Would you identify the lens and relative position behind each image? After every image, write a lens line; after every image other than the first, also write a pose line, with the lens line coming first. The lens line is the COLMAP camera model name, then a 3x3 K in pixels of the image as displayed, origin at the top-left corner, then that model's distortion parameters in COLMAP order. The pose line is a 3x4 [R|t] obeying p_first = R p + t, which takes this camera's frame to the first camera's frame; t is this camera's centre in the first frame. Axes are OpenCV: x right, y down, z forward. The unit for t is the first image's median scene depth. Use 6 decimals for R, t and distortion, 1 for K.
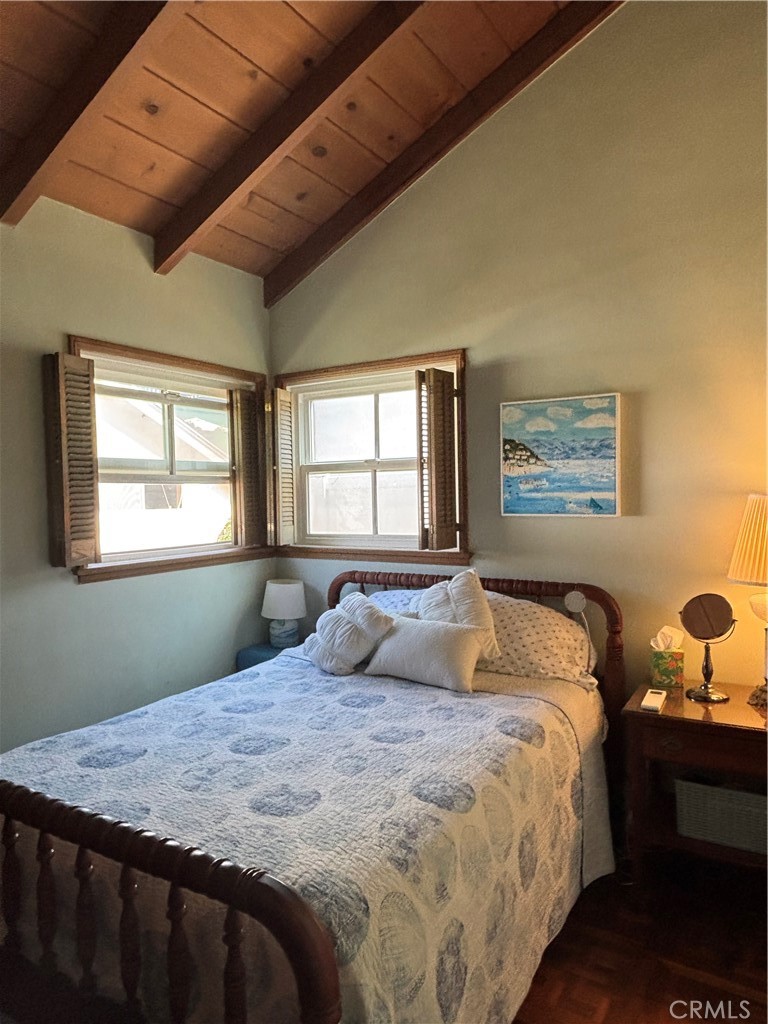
lens RADIAL K [[693.6, 0, 384.0], [0, 693.6, 512.0], [0, 0, 1]] dist [0.134897, -0.000184]
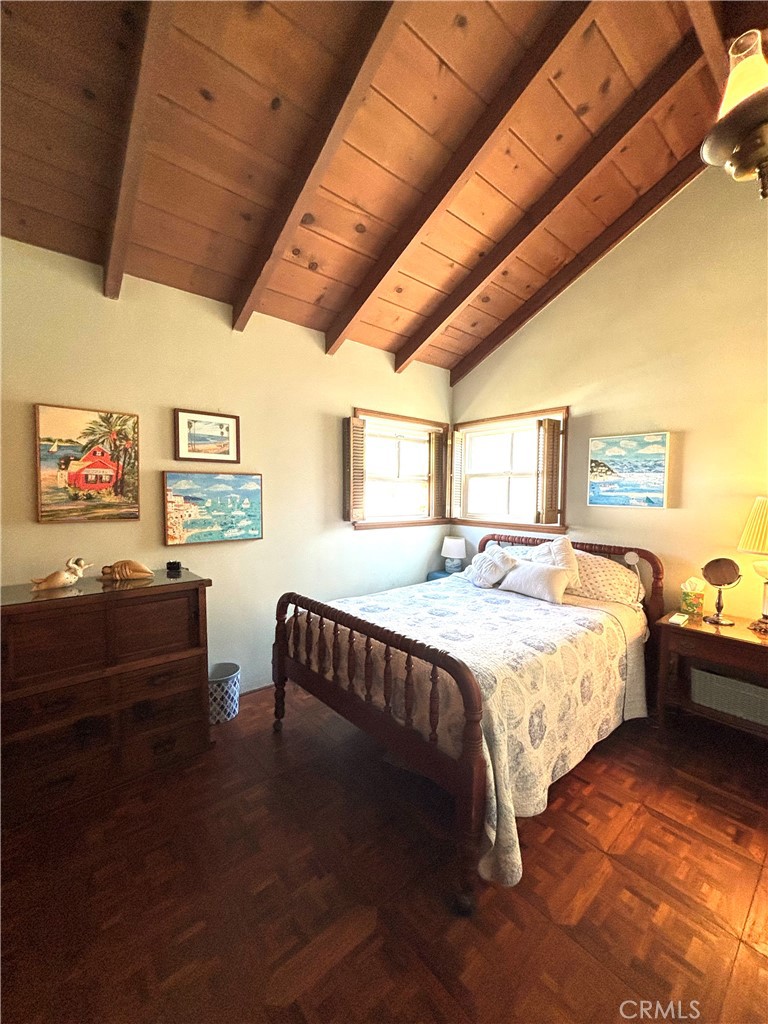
lens RADIAL K [[416.5, 0, 384.0], [0, 416.5, 512.0], [0, 0, 1]] dist [0.006940, -0.000106]
pose [[0.953506, 0.044484, -0.298074, 0.002934], [-0.038468, 0.998921, 0.026020, 0.014515], [0.298909, -0.013344, 0.954188, -0.113781]]
